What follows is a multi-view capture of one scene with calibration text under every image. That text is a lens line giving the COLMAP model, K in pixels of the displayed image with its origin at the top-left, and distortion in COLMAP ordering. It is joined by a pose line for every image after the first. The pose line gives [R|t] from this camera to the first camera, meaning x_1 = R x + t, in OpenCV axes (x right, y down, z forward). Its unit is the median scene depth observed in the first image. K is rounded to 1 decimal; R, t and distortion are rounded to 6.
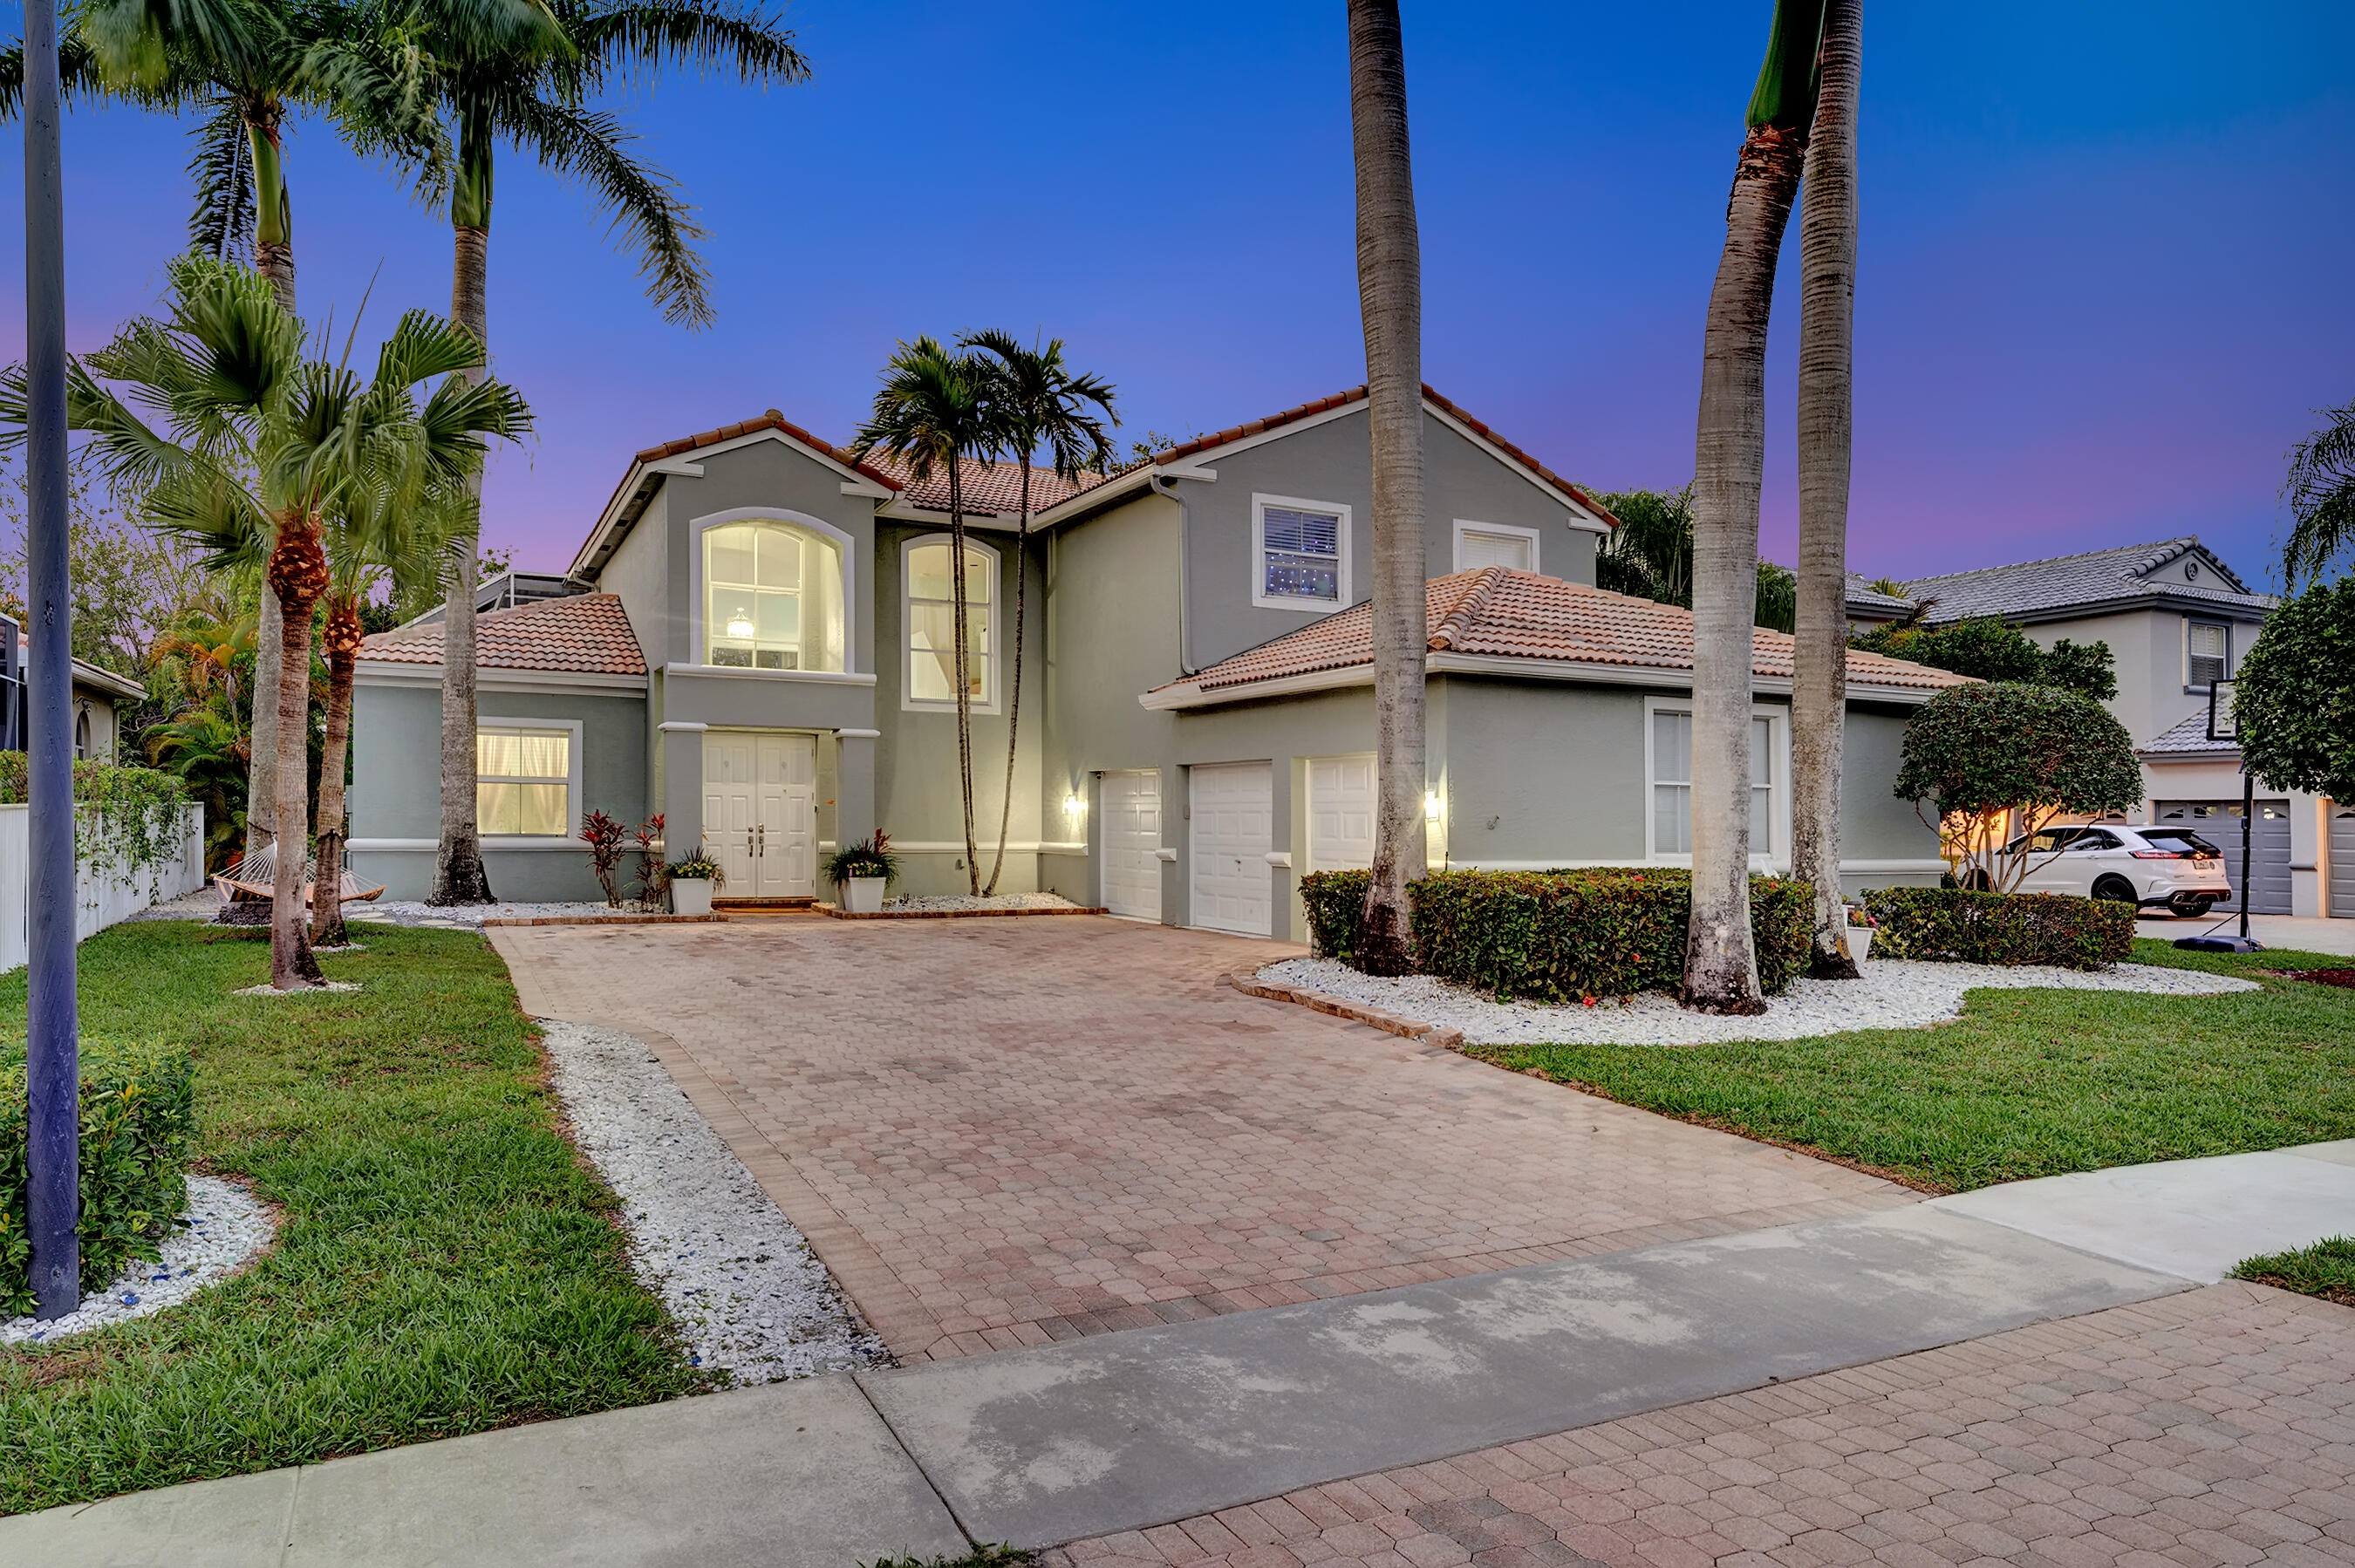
lens RADIAL K [[1438.2, 0, 1178.1], [0, 1438.2, 864.7], [0, 0, 1]] dist [0.005324, 0.000276]
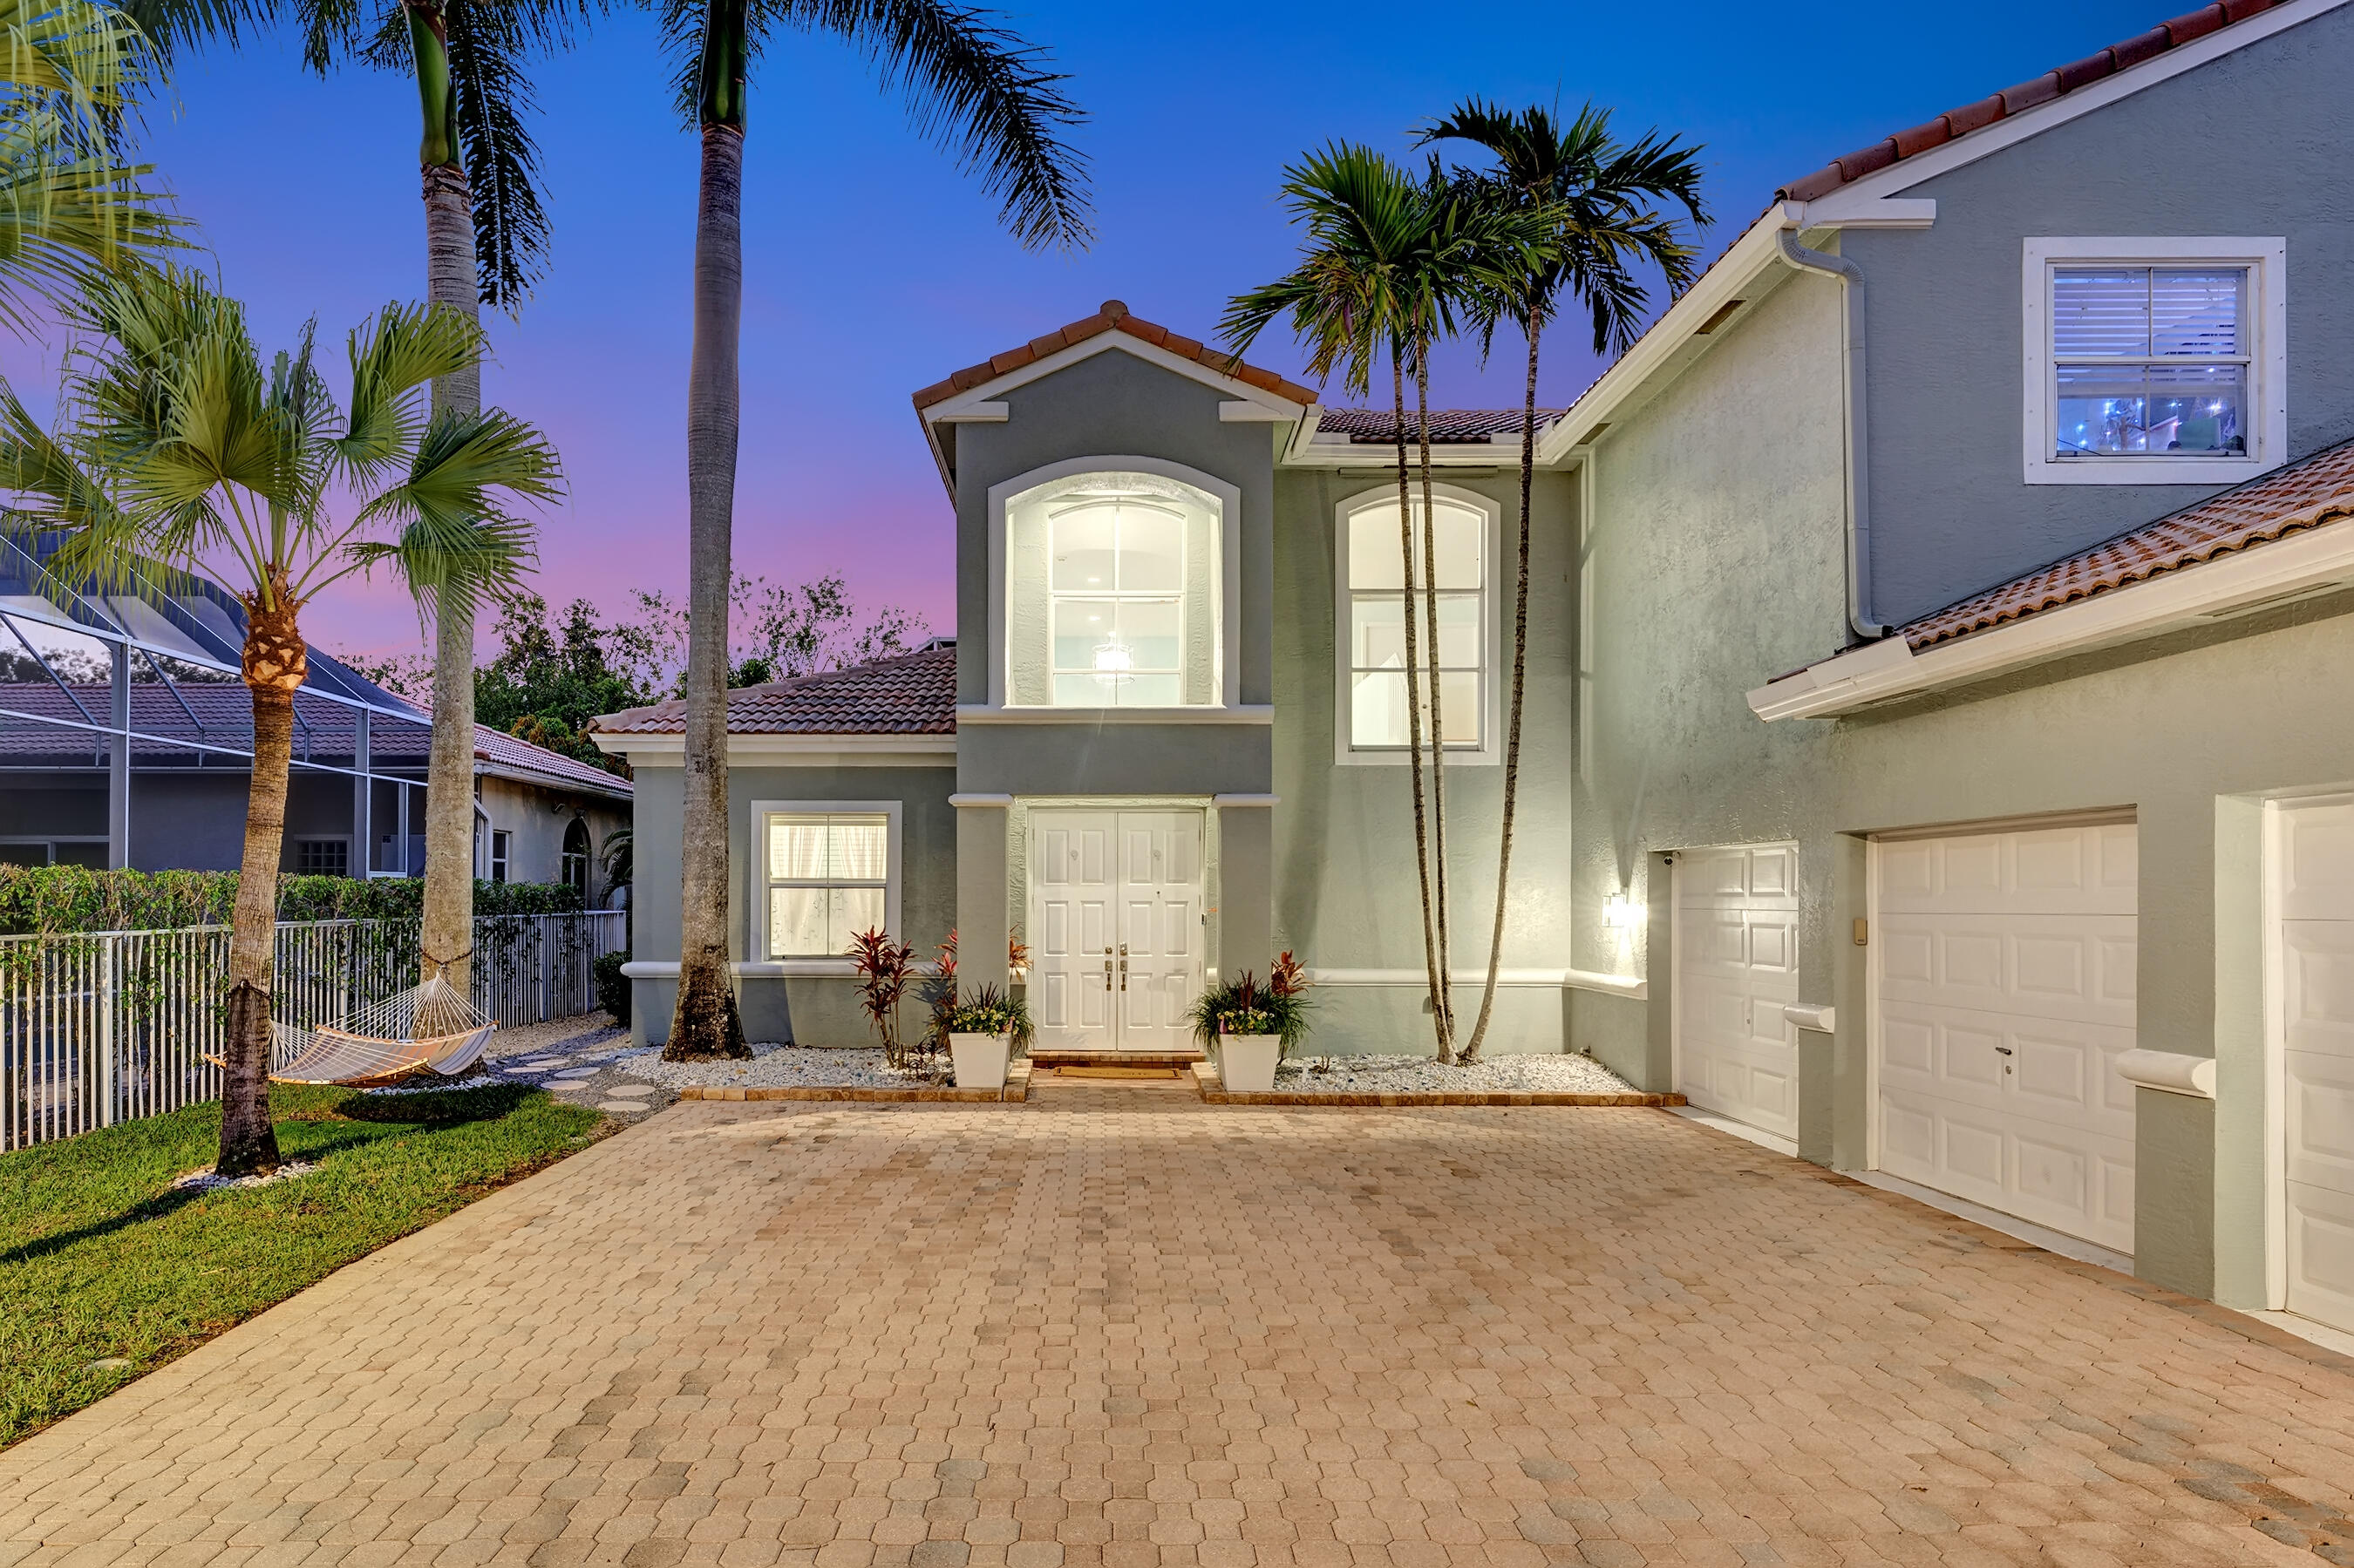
lens RADIAL K [[1354.3, 0, 1064.8], [0, 1354.3, 939.2], [0, 0, 1]] dist [0.001093, -0.001437]
pose [[0.879049, 0.004199, -0.476712, -0.010590], [-0.008607, 0.999938, -0.007062, -0.026422], [0.476653, 0.010311, 0.879031, 0.447545]]
